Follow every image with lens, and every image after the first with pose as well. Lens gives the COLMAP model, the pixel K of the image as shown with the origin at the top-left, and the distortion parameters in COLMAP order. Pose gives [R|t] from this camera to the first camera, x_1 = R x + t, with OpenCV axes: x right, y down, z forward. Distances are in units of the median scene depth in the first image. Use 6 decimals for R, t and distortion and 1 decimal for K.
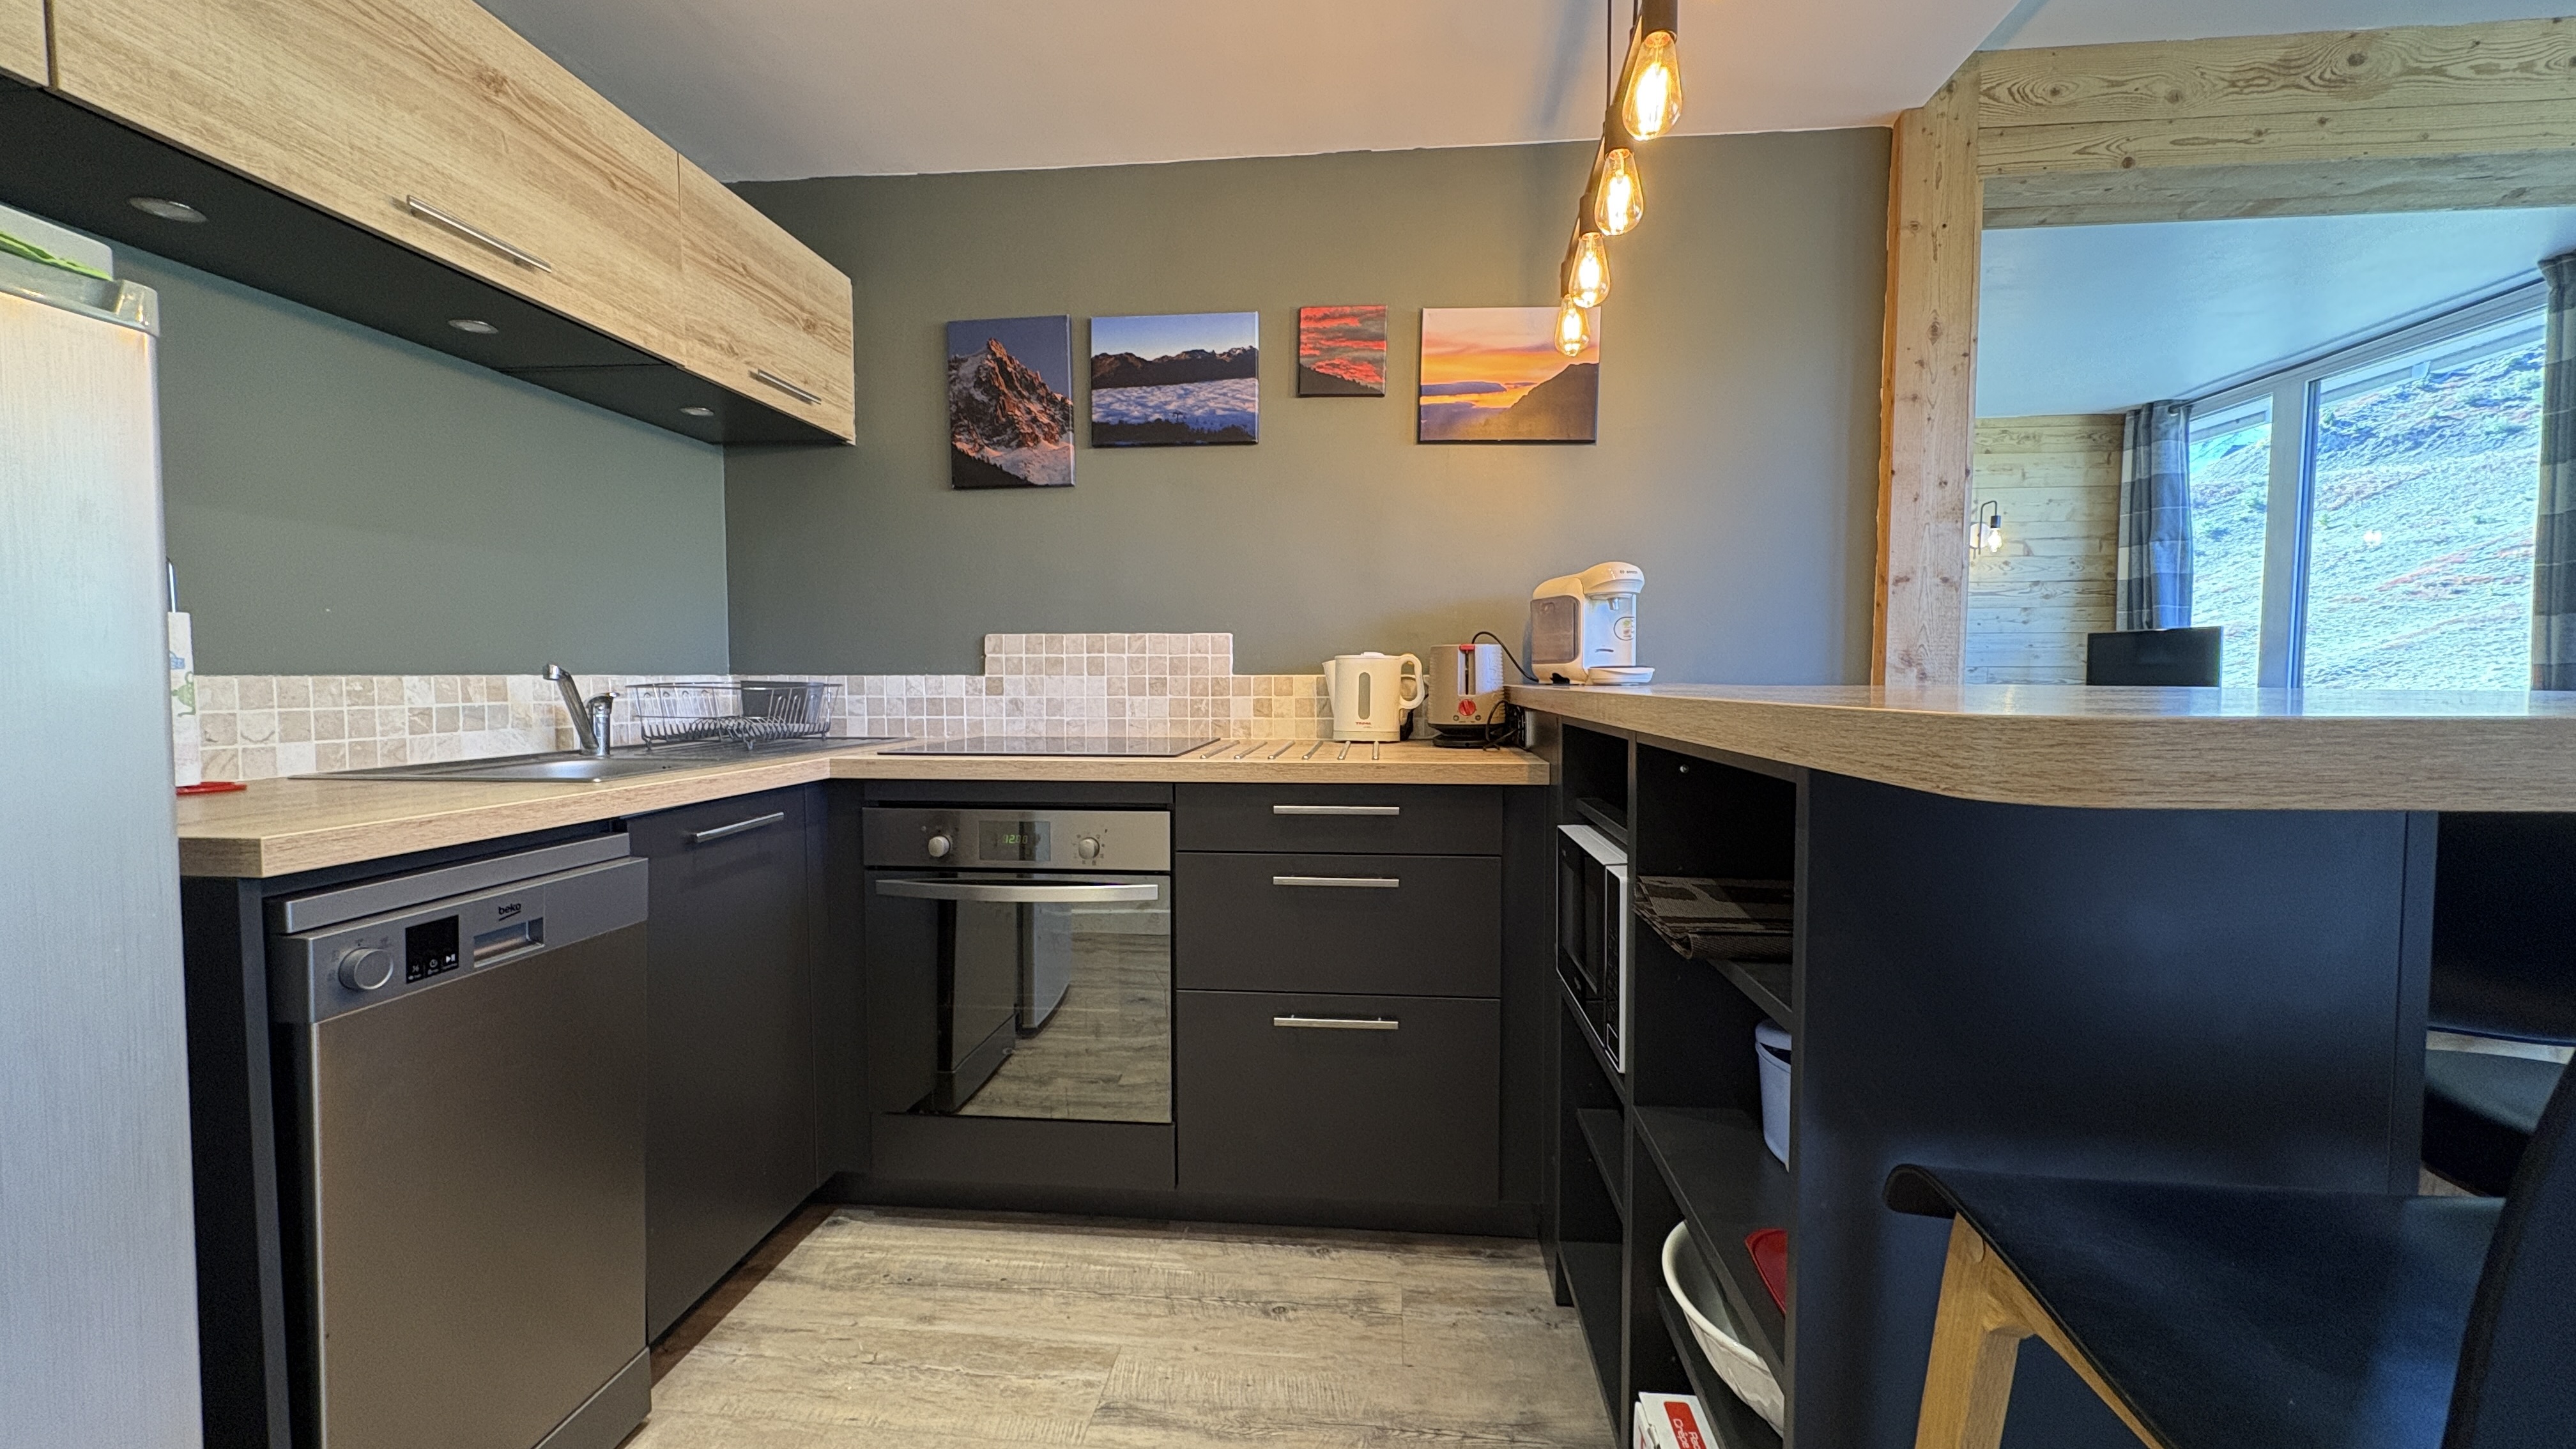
lens RADIAL K [[1019.9, 0, 1288.0], [0, 1019.9, 724.5], [0, 0, 1]] dist [0.000072, 0.000394]
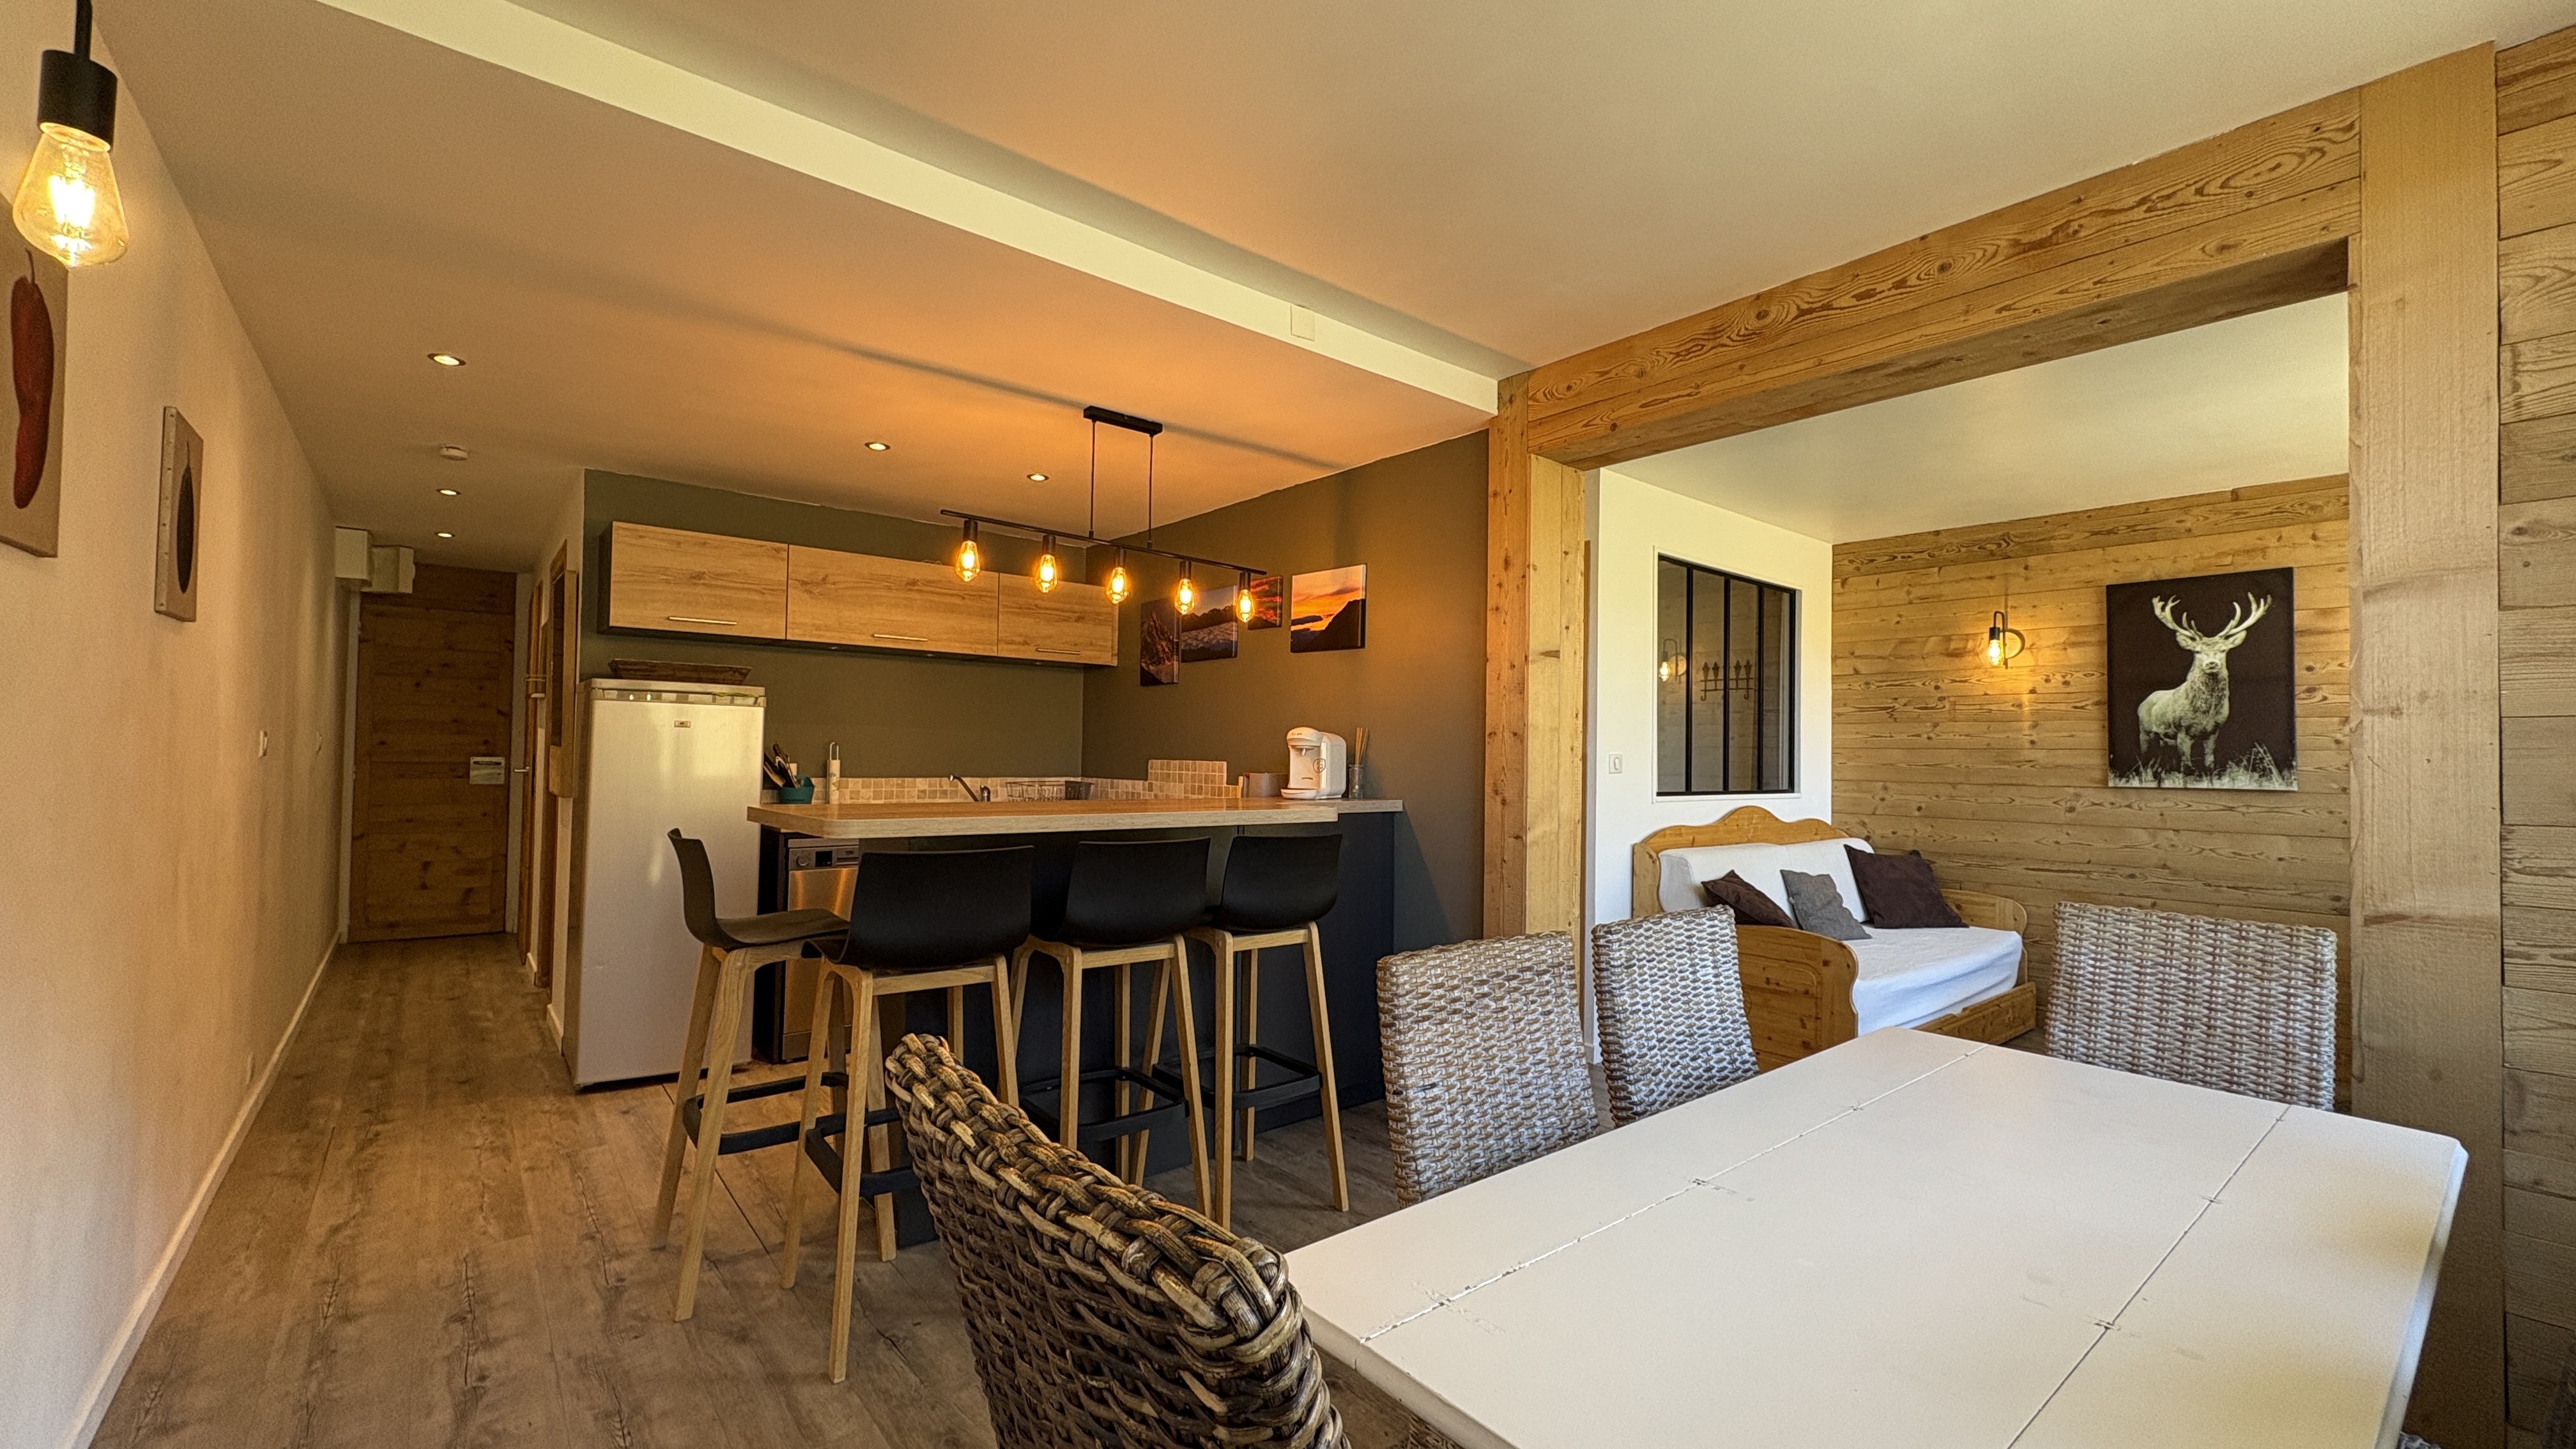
lens RADIAL K [[1019.9, 0, 1288.0], [0, 1019.9, 724.5], [0, 0, 1]] dist [0.000072, 0.000394]
pose [[0.708325, -0.008477, -0.705836, 1.417649], [-0.053954, 0.996353, -0.066110, -0.045838], [0.703822, 0.084910, 0.705284, -0.211135]]
